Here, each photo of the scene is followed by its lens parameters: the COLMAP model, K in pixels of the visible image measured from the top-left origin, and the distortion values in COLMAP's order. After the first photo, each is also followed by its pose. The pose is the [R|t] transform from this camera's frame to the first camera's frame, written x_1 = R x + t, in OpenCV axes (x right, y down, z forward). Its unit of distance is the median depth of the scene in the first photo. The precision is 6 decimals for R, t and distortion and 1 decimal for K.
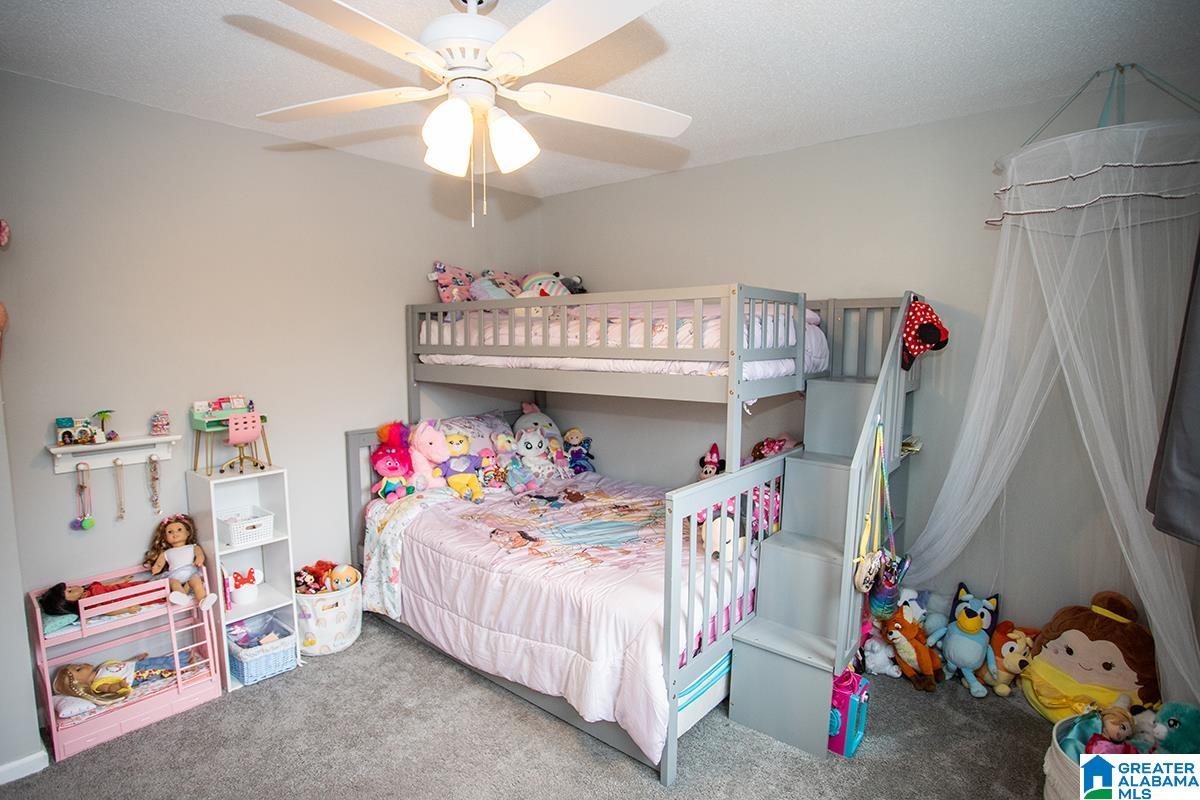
lens RADIAL K [[613.9, 0, 597.7], [0, 613.9, 425.1], [0, 0, 1]] dist [0.000413, 0.000031]
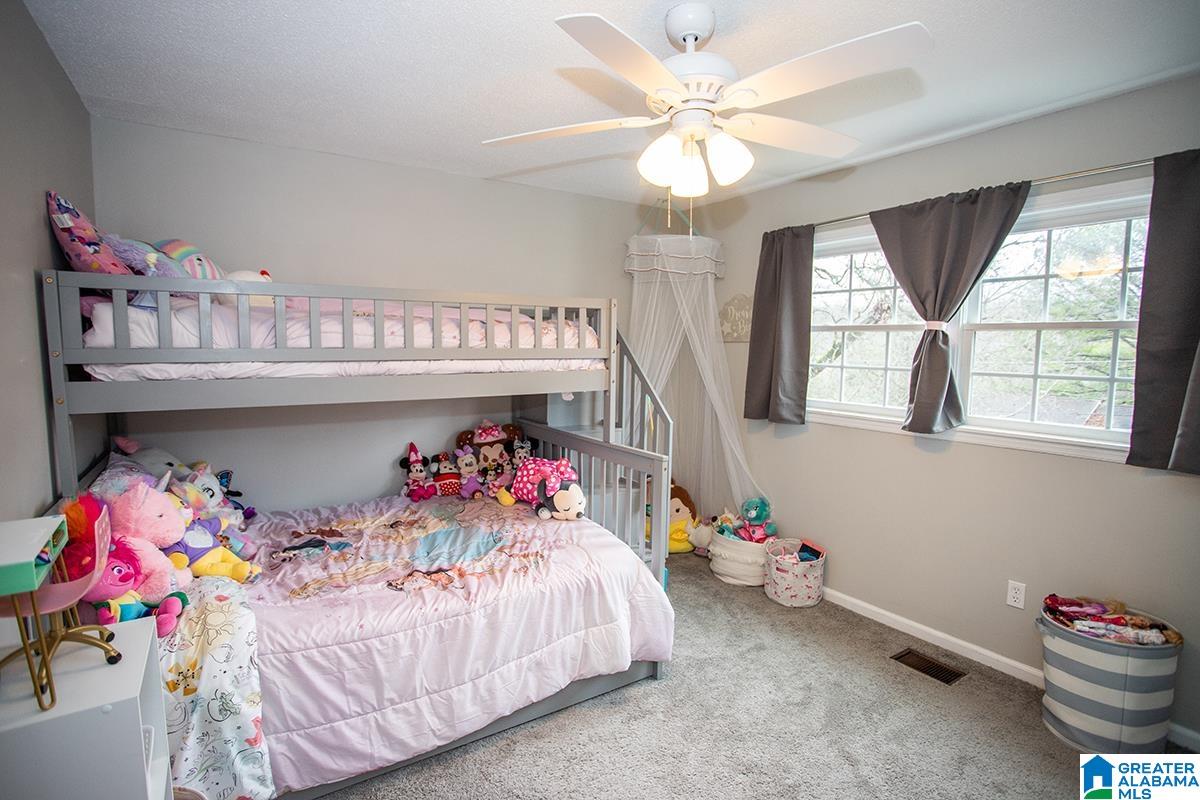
lens RADIAL K [[595.2, 0, 600.0], [0, 595.2, 400.0], [0, 0, 1]] dist [-0.000889, 0.000097]
pose [[0.292081, -0.097157, 0.951446, -0.763652], [0.119093, 0.990778, 0.064613, -0.074620], [-0.948950, 0.094438, 0.300959, 0.479768]]
